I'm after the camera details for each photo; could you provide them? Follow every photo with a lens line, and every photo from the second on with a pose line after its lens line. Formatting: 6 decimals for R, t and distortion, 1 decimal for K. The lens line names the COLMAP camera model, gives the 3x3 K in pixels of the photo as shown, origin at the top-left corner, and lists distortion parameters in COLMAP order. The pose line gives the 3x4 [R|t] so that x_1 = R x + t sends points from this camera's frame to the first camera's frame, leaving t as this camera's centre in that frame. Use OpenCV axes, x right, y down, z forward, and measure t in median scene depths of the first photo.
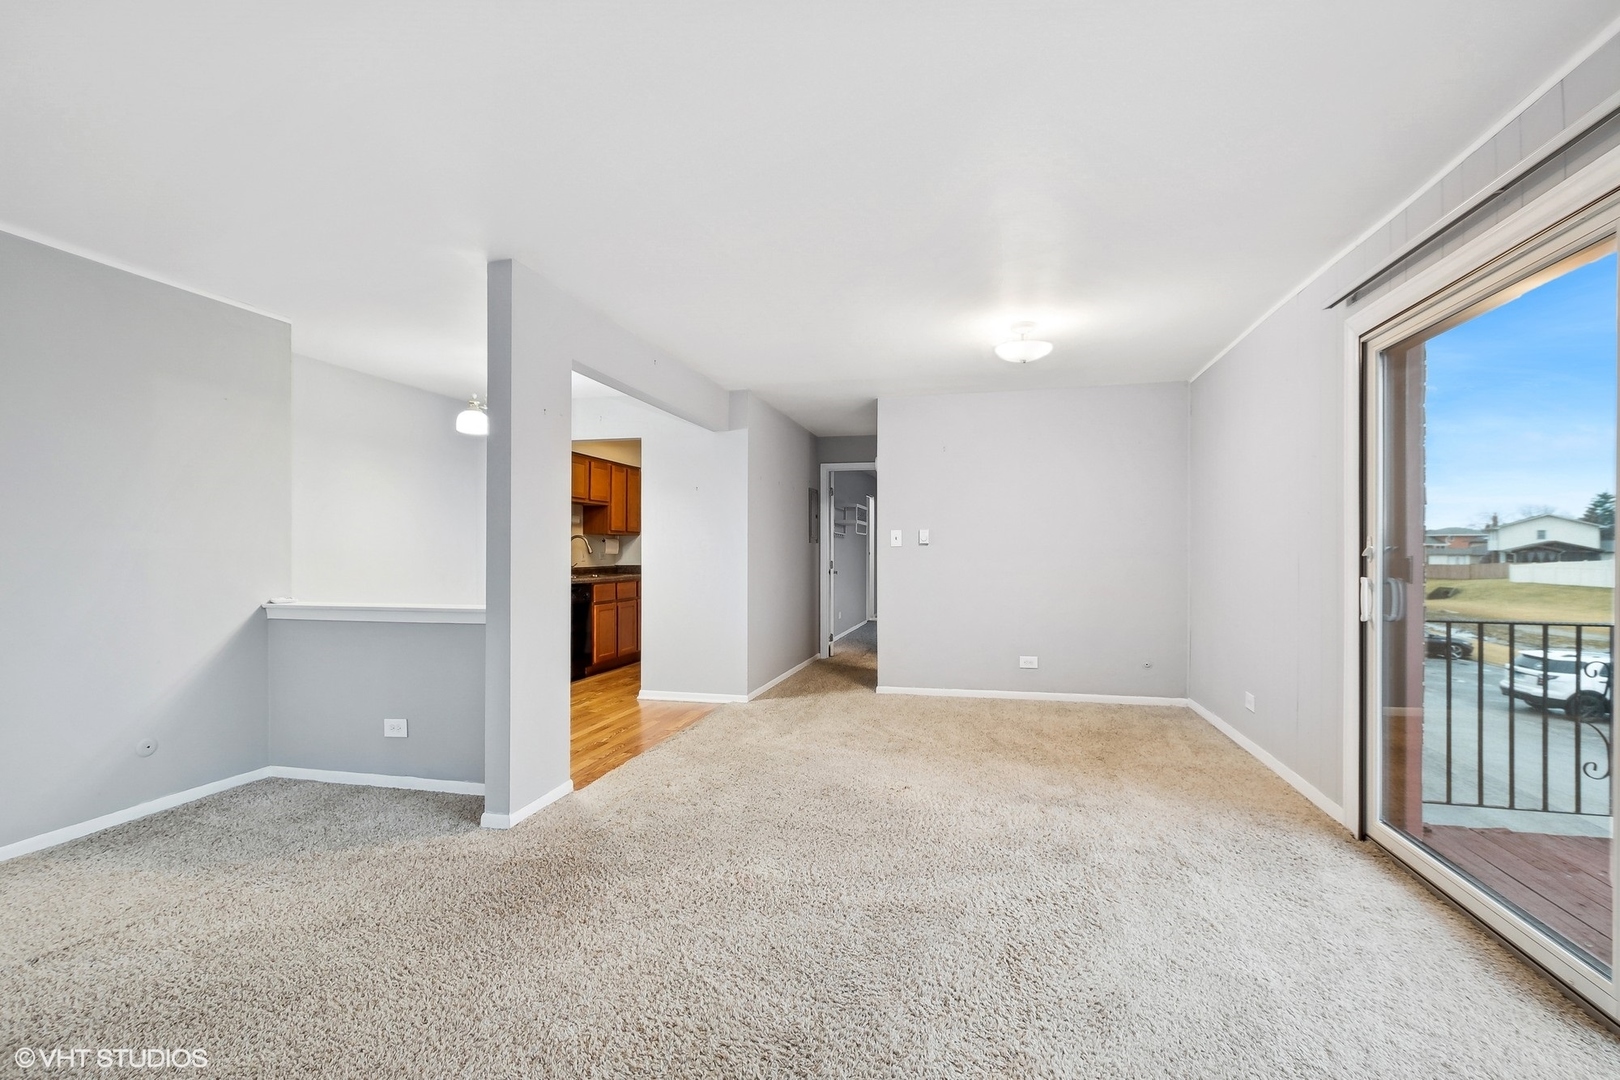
lens RADIAL K [[713.5, 0, 817.6], [0, 713.5, 549.9], [0, 0, 1]] dist [0.003703, -0.002570]
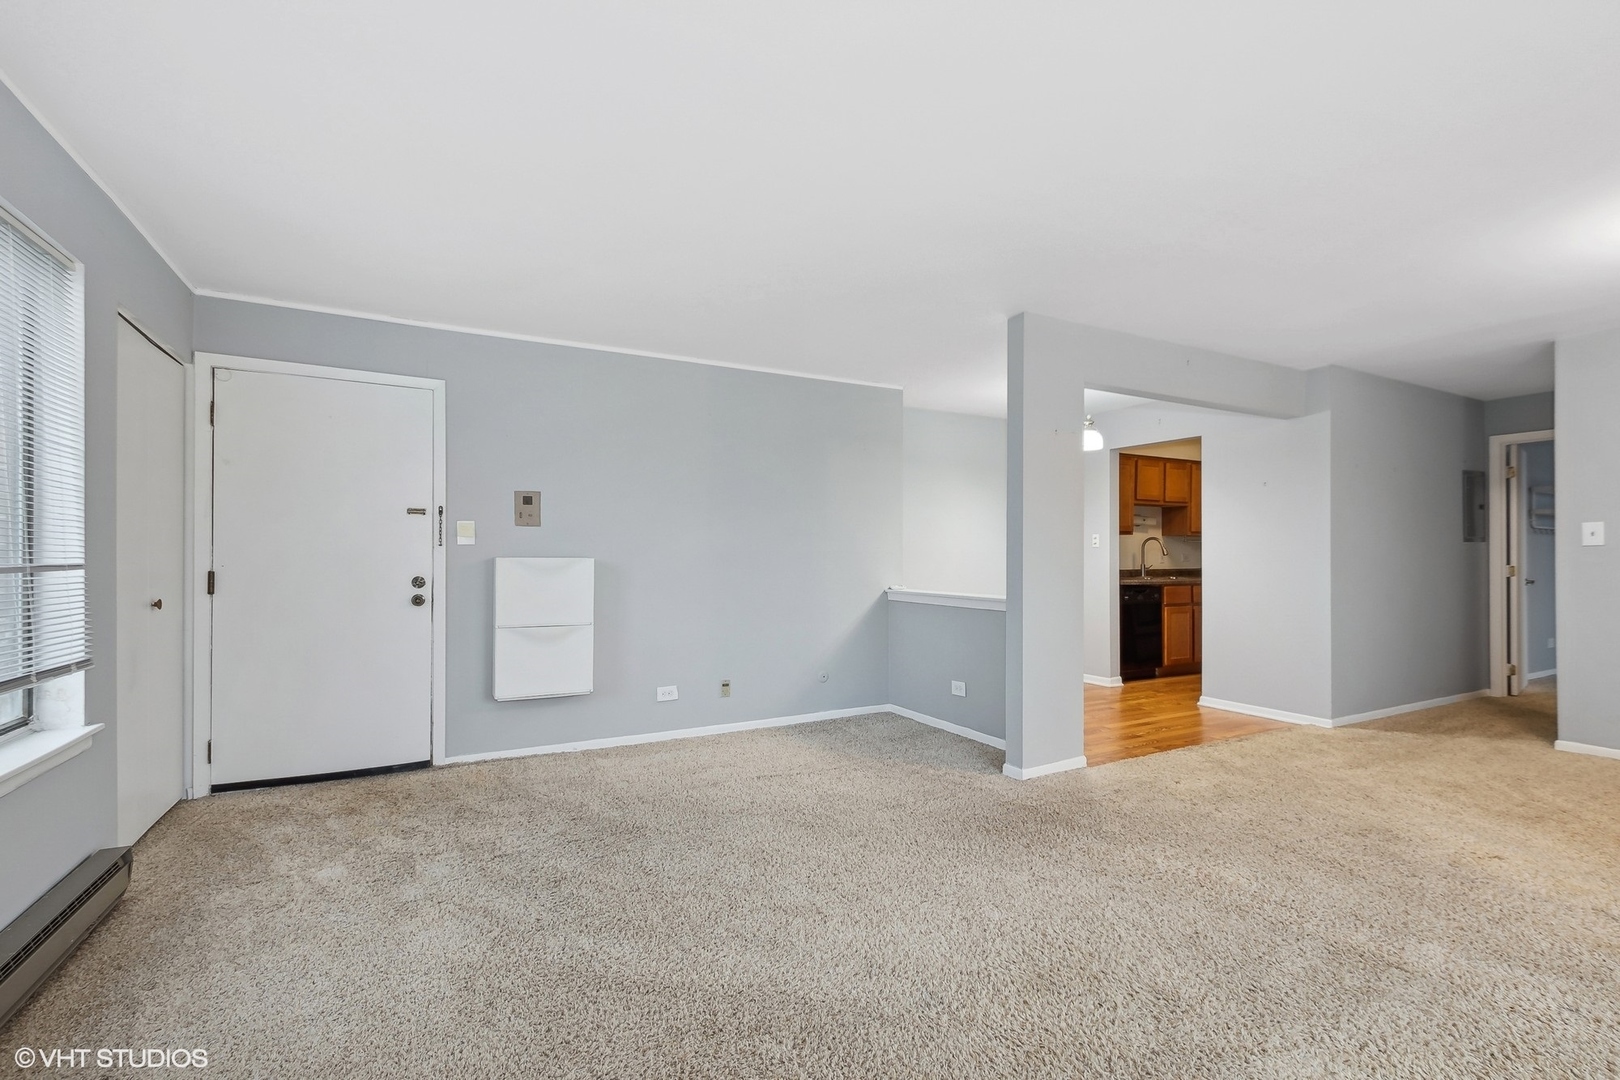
lens RADIAL K [[713.5, 0, 815.6], [0, 713.5, 550.9], [0, 0, 1]] dist [0.003703, -0.002570]
pose [[0.670311, -0.003471, -0.742072, 0.169369], [0.001994, 0.999994, -0.002877, 0.001523], [0.742078, 0.000449, 0.670314, -0.054589]]
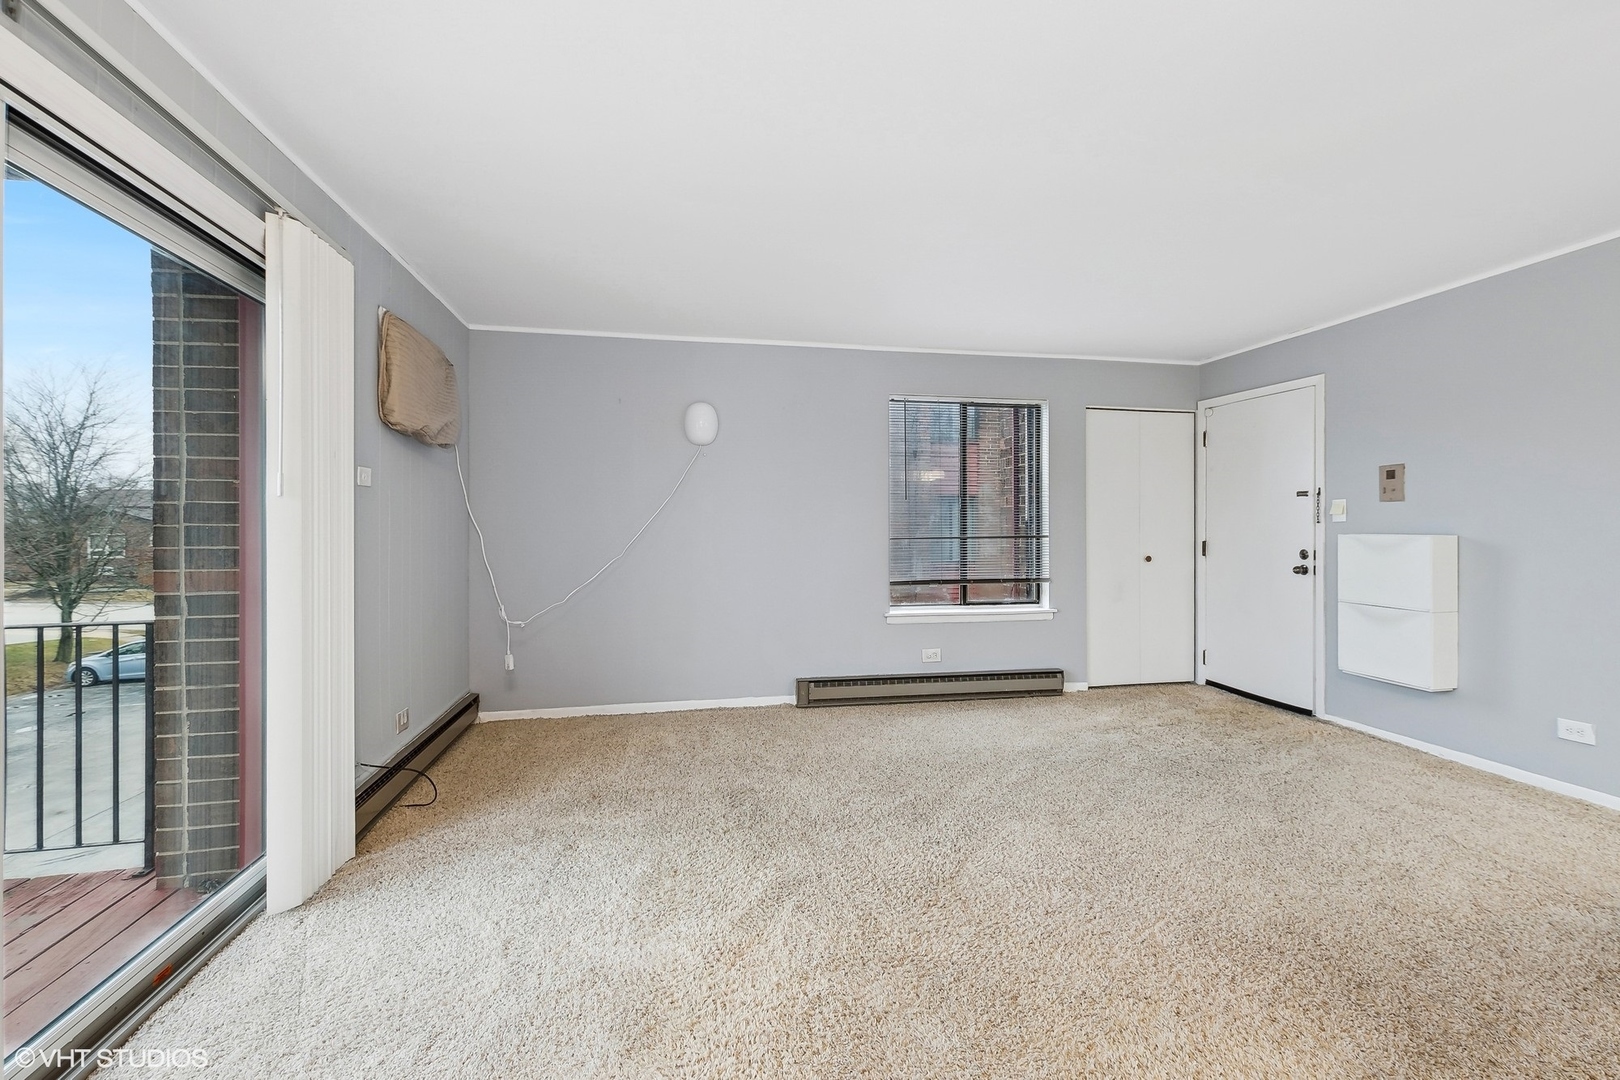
lens RADIAL K [[713.5, 0, 813.2], [0, 713.5, 530.9], [0, 0, 1]] dist [0.003703, -0.002570]
pose [[-0.904128, 0.008643, -0.427175, 0.265071], [0.007563, 0.999962, 0.004225, -0.007322], [0.427195, 0.000589, -0.904159, 0.841171]]
